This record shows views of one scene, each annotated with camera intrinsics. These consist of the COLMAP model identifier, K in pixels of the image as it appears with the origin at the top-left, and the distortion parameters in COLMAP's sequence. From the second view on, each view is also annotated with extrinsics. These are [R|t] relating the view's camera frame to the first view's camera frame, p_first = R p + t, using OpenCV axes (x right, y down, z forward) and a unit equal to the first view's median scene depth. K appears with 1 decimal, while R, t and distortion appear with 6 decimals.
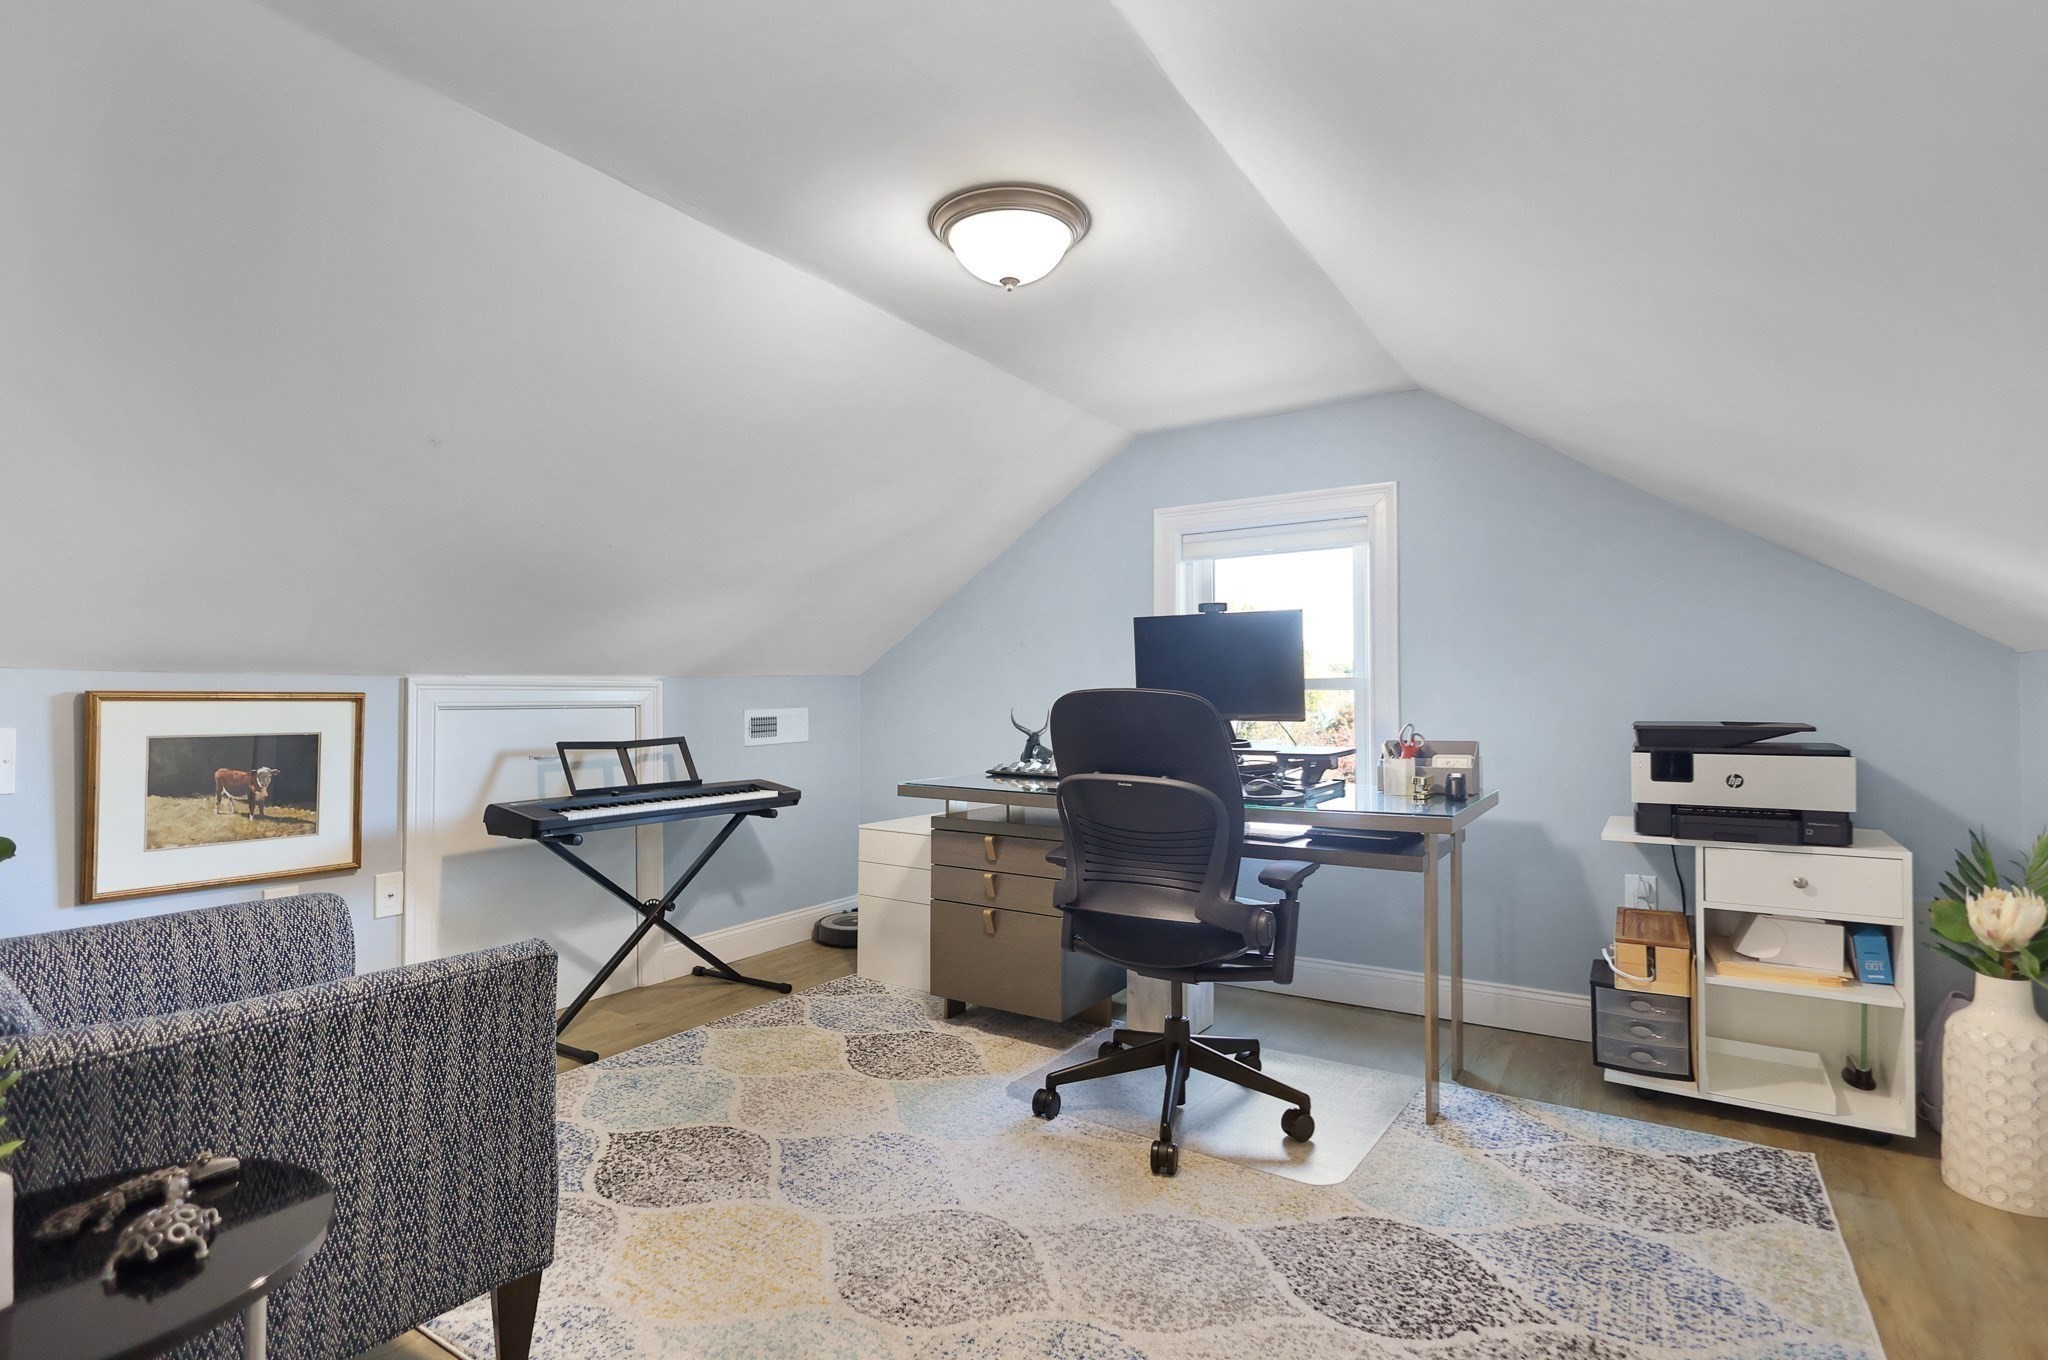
lens RADIAL K [[1013.0, 0, 1011.5], [0, 1013.0, 684.1], [0, 0, 1]] dist [0.001144, 0.001193]
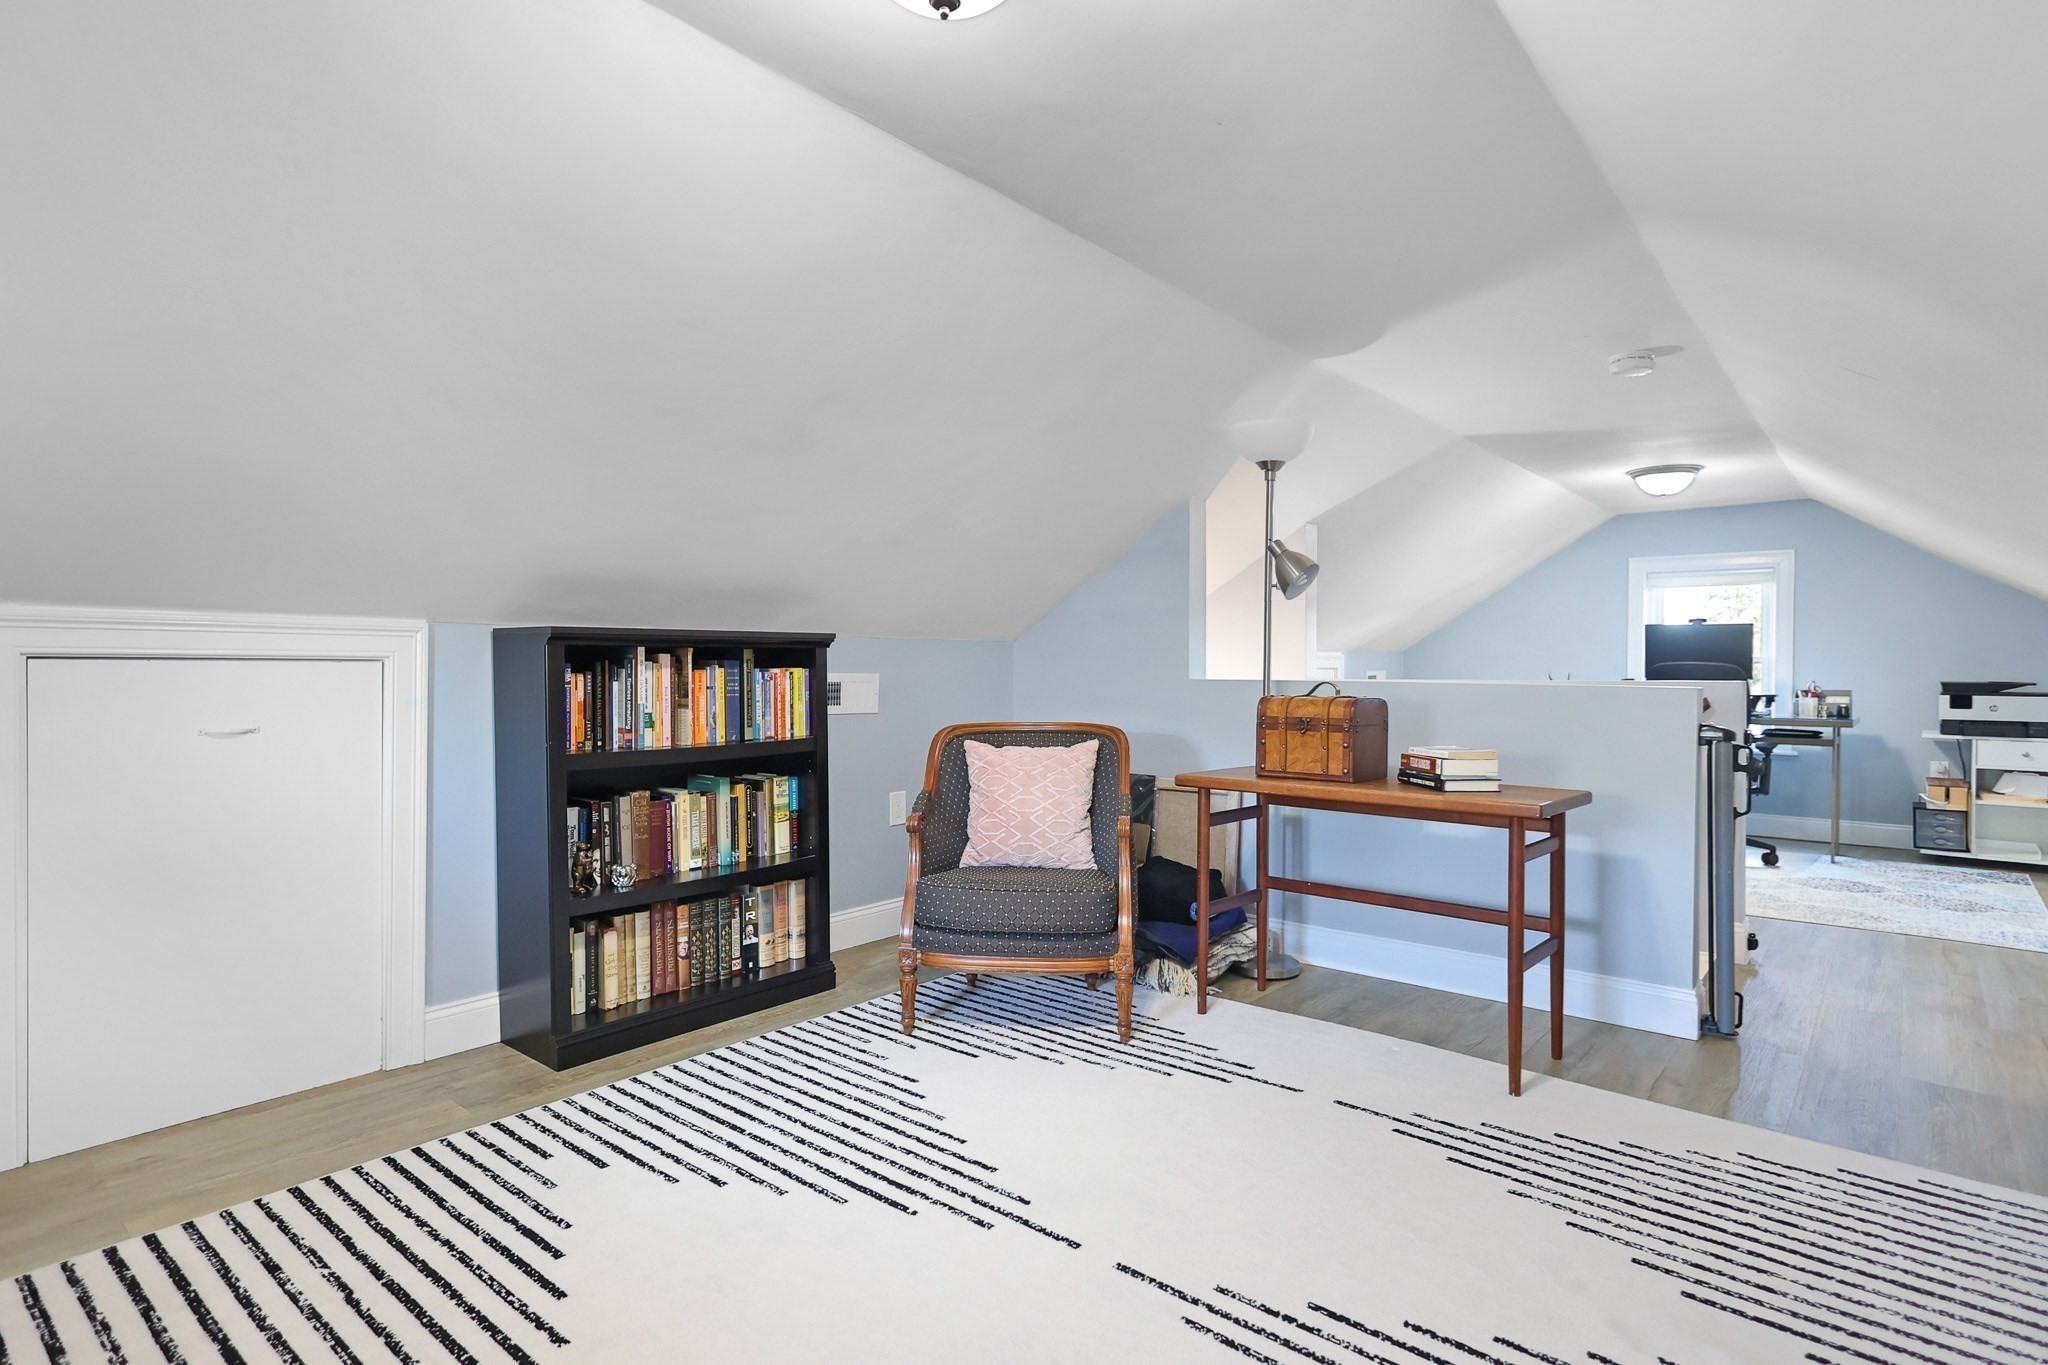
lens RADIAL K [[1013.0, 0, 1053.0], [0, 1013.0, 667.5], [0, 0, 1]] dist [0.001144, 0.001193]
pose [[0.989415, 0.010243, -0.144755, -0.897194], [-0.007642, 0.999799, 0.018514, -0.014590], [0.144915, -0.017212, 0.989294, -1.338671]]
